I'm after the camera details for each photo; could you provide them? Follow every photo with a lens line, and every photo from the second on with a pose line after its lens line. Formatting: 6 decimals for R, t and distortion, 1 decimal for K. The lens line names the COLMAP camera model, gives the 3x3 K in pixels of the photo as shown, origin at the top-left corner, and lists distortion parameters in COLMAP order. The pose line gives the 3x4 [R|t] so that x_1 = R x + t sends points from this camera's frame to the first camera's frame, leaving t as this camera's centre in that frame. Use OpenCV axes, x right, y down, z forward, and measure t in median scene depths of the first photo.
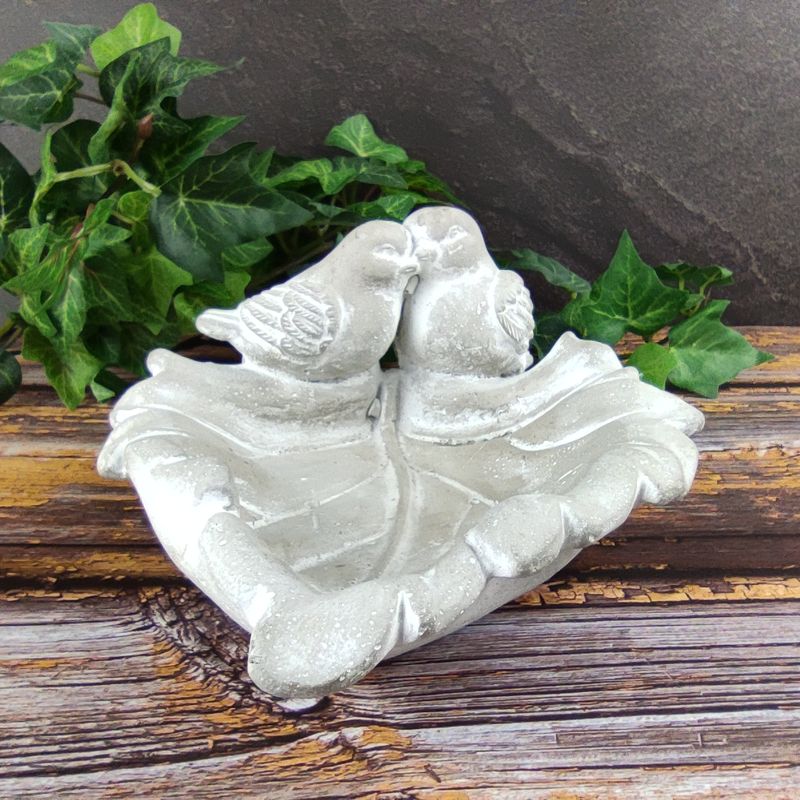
lens RADIAL K [[772.4, 0, 392.3], [0, 772.4, 398.5], [0, 0, 1]] dist [0.004135, 0.000000]
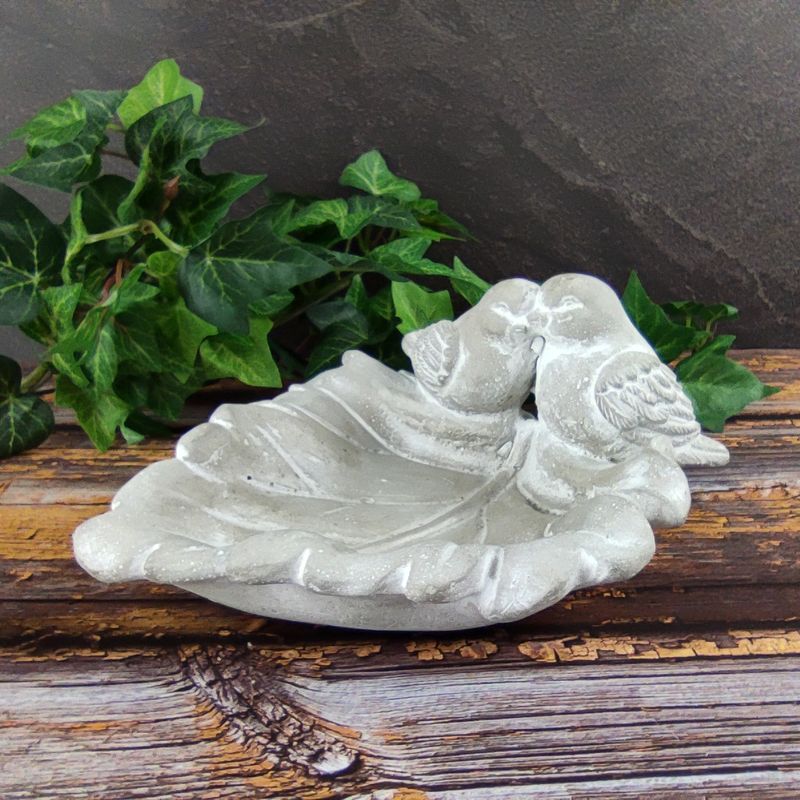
lens RADIAL K [[772.4, 0, 391.0], [0, 772.4, 396.4], [0, 0, 1]] dist [0.004135, 0.000000]
pose [[0.999882, -0.009040, -0.012426, -0.010051], [0.009208, 0.999867, 0.013478, -0.064998], [0.012303, -0.013590, 0.999832, -0.035231]]
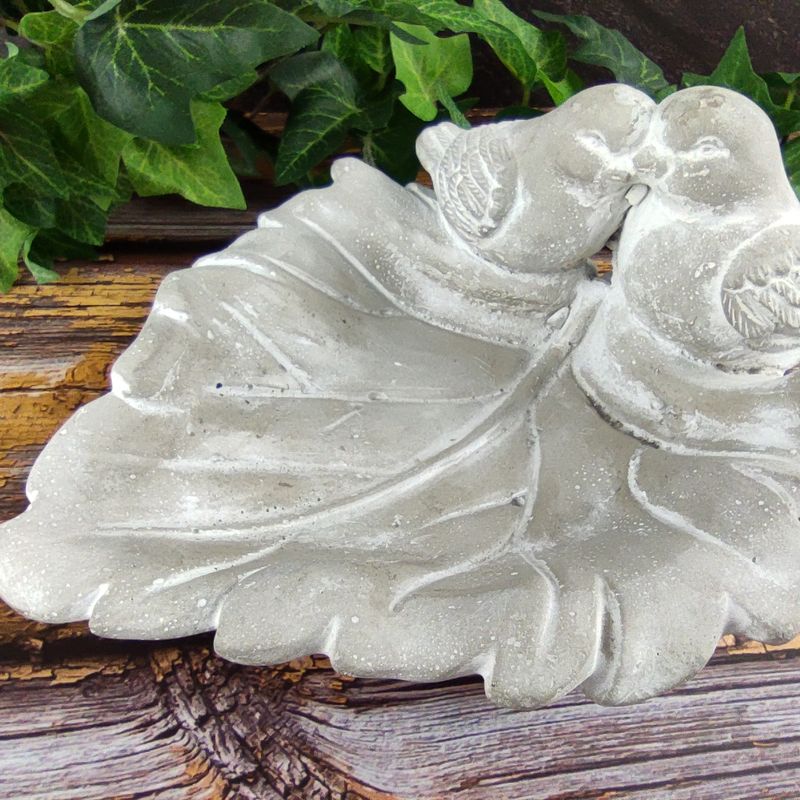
lens RADIAL K [[772.4, 0, 390.2], [0, 772.4, 404.1], [0, 0, 1]] dist [0.004135, 0.000000]
pose [[0.998310, -0.015767, 0.055935, -0.069239], [-0.009423, 0.905840, 0.423514, -0.194538], [-0.057346, -0.423326, 0.904161, 0.214303]]
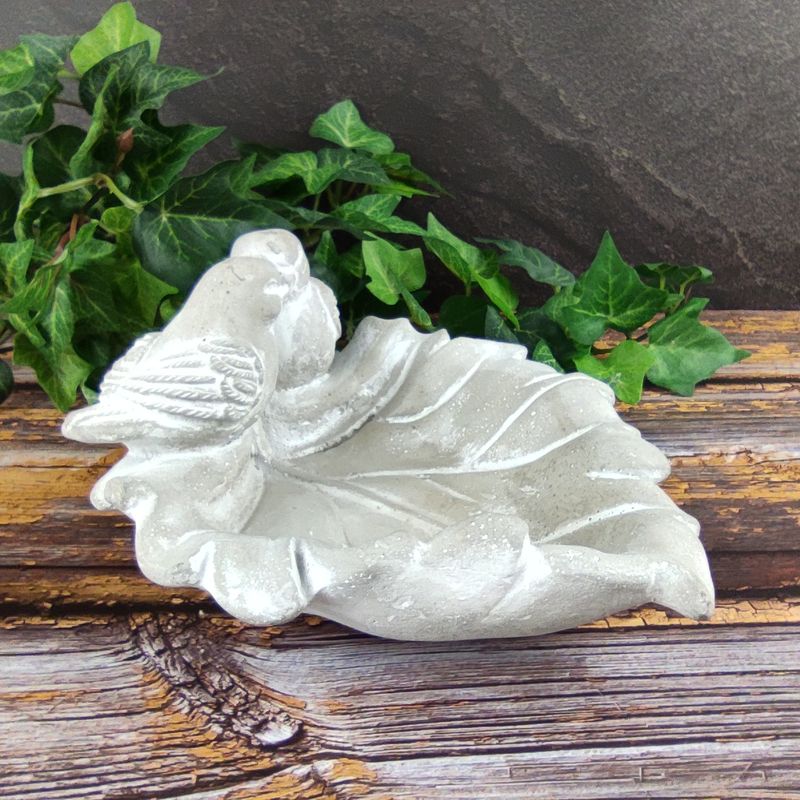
lens RADIAL K [[772.4, 0, 392.7], [0, 772.4, 398.2], [0, 0, 1]] dist [0.004135, 0.000000]
pose [[1.000000, -0.000764, 0.000066, 0.020852], [0.000756, 0.996663, 0.081628, -0.080311], [-0.000128, -0.081628, 0.996663, -0.022067]]
